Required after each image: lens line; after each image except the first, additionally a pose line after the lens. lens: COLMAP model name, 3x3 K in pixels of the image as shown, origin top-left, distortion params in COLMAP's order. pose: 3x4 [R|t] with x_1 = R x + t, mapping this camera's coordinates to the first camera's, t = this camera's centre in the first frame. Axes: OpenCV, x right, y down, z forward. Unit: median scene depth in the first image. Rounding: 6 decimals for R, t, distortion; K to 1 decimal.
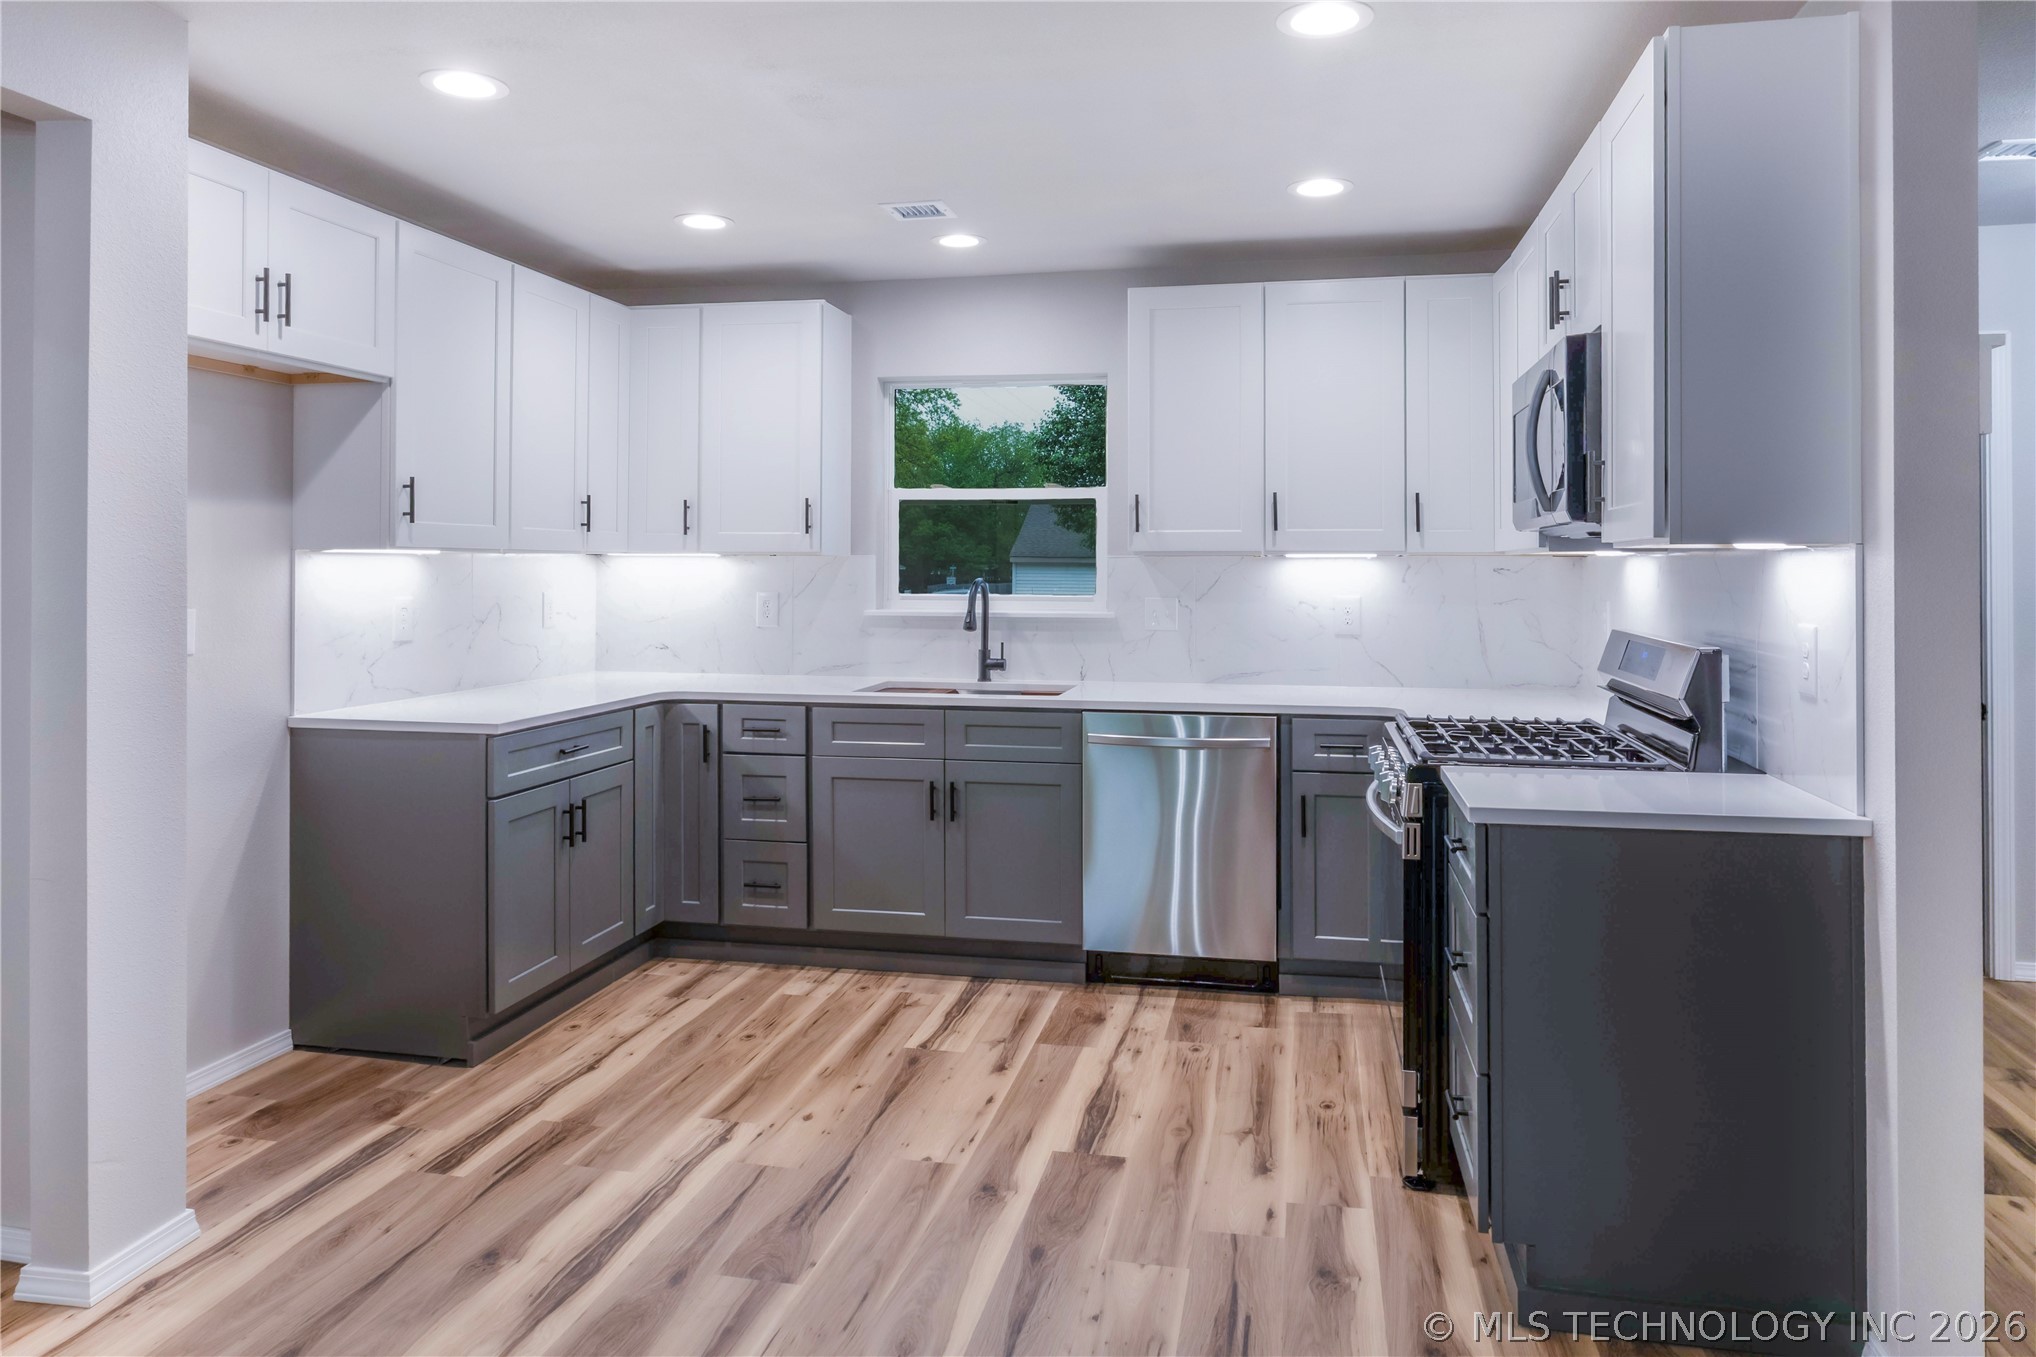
lens RADIAL K [[1332.3, 0, 1020.1], [0, 1332.3, 567.4], [0, 0, 1]] dist [-0.000911, 0.000999]
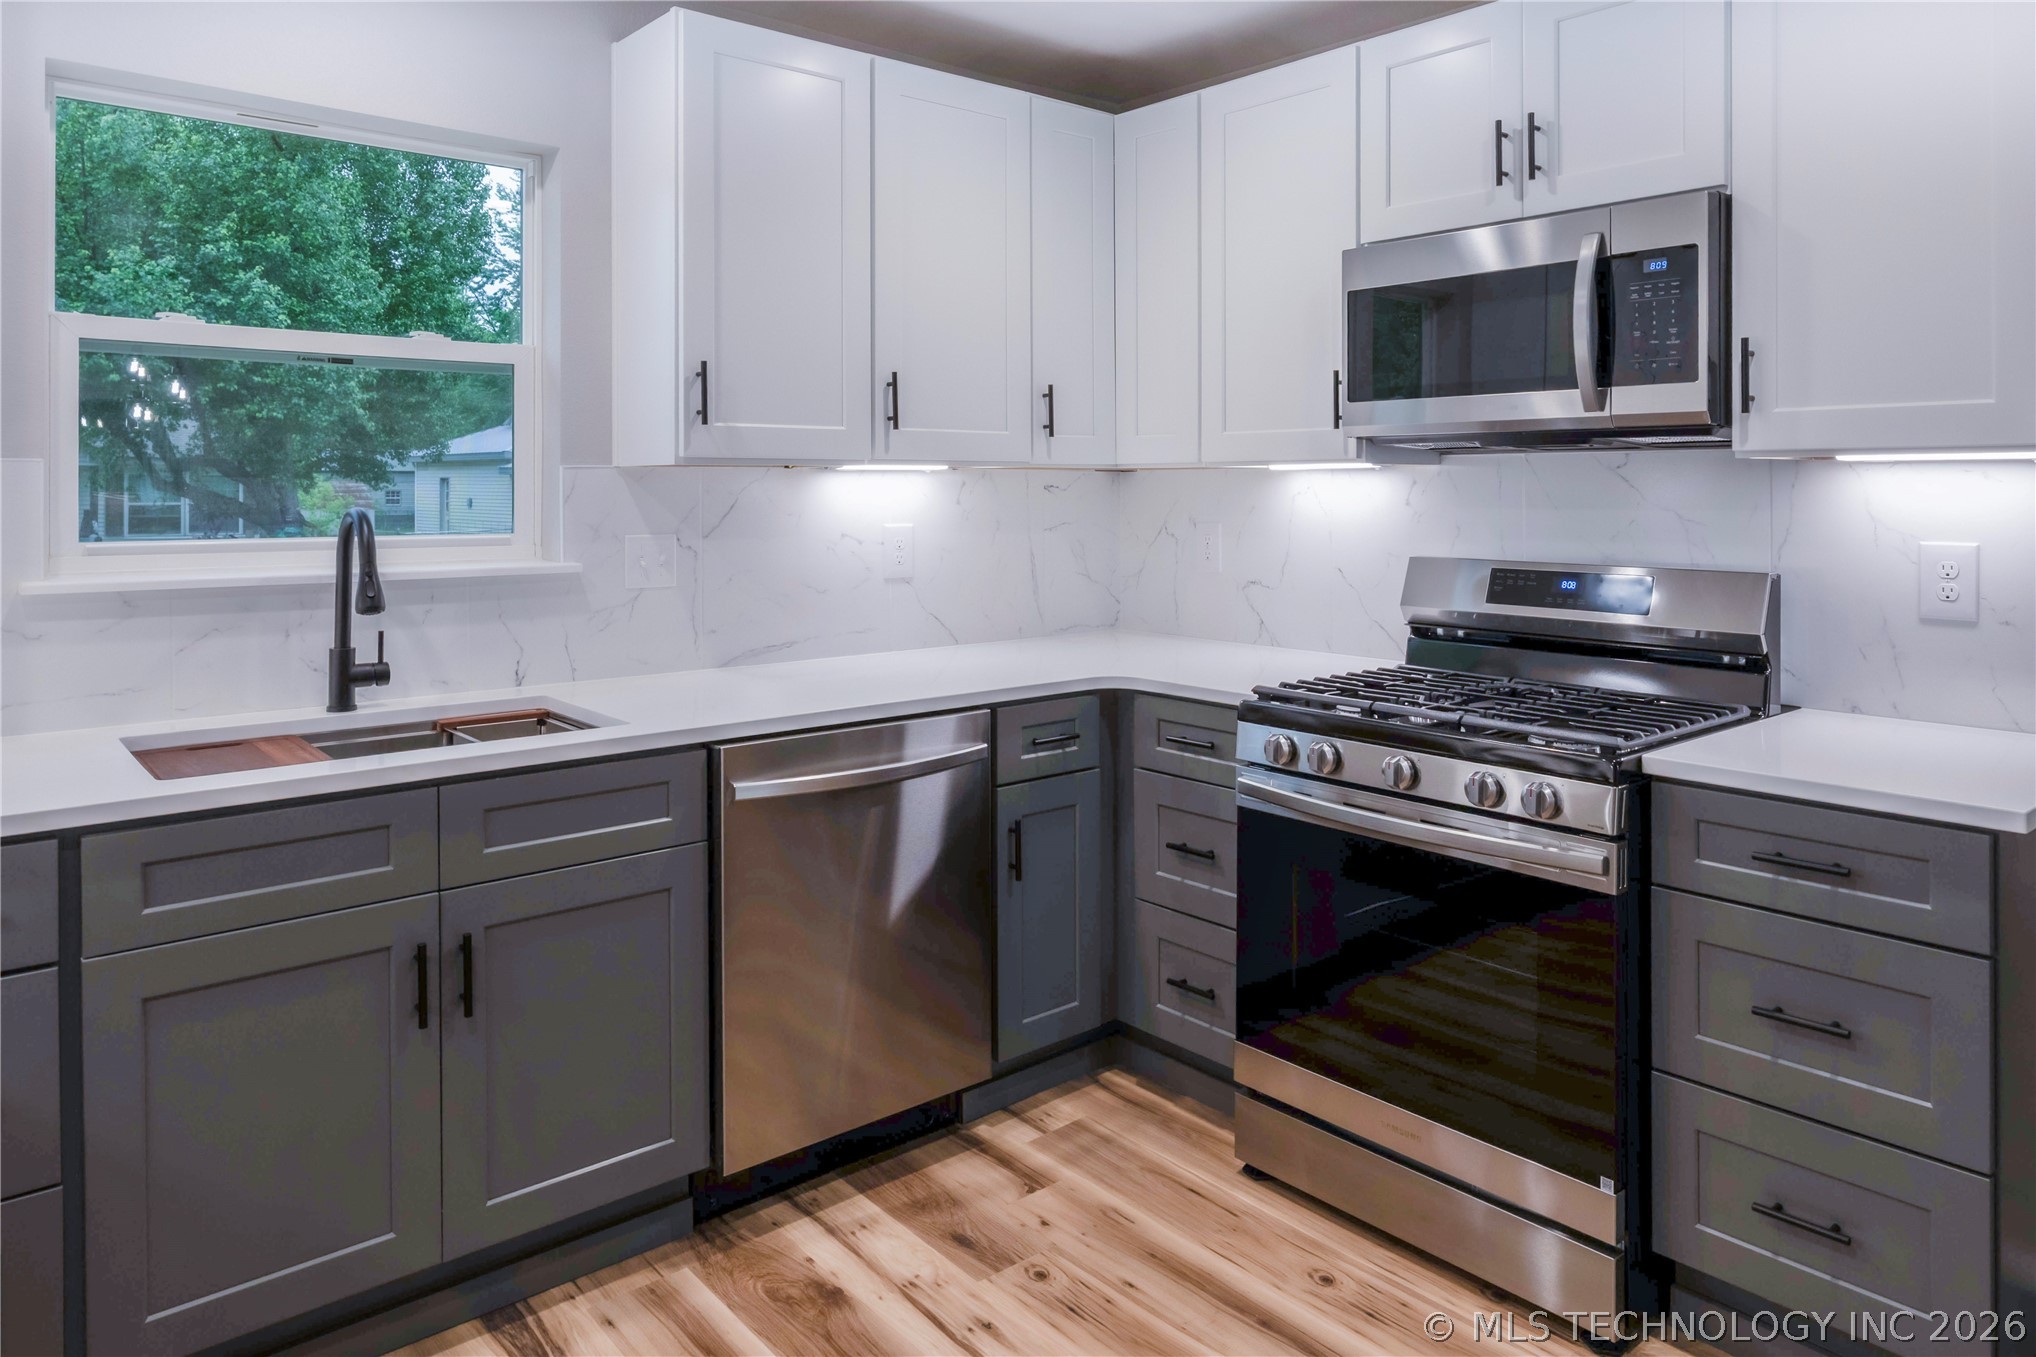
lens RADIAL K [[1354.8, 0, 1016.1], [0, 1354.8, 487.8], [0, 0, 1]] dist [-0.002985, -0.000442]
pose [[0.605248, -0.003500, 0.796029, -0.307666], [0.001261, 0.999993, 0.003438, -0.000586], [-0.796036, -0.001076, 0.605248, 0.531862]]
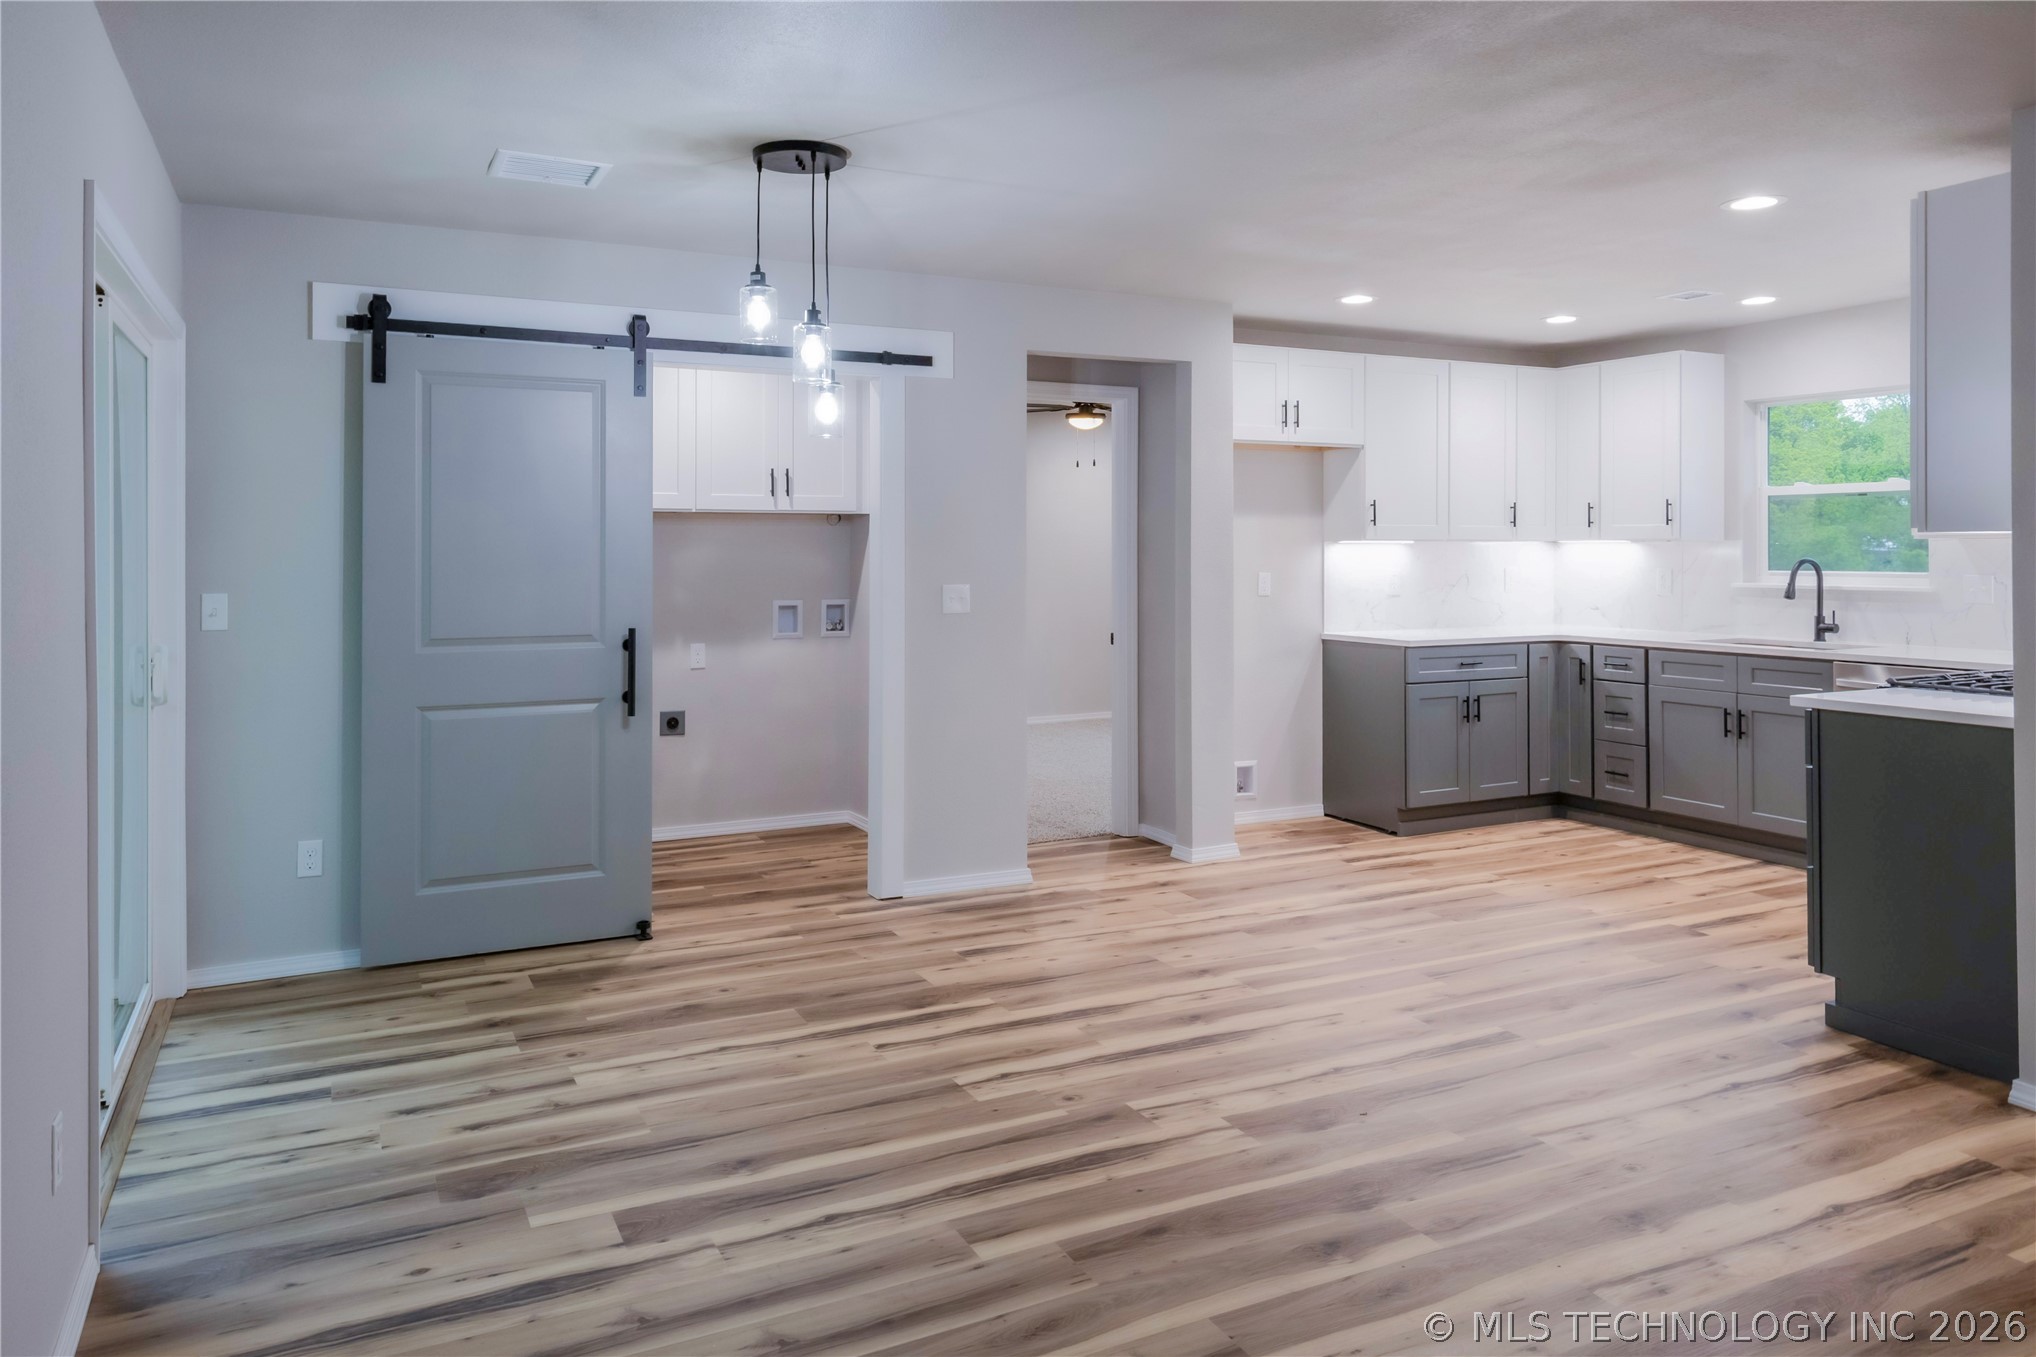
lens RADIAL K [[1332.3, 0, 1020.1], [0, 1332.3, 567.4], [0, 0, 1]] dist [-0.000911, 0.000999]
pose [[0.610681, 0.005700, -0.791856, 0.546589], [0.003931, 0.999940, 0.010229, 0.001351], [0.791867, -0.009359, 0.610622, -0.375050]]
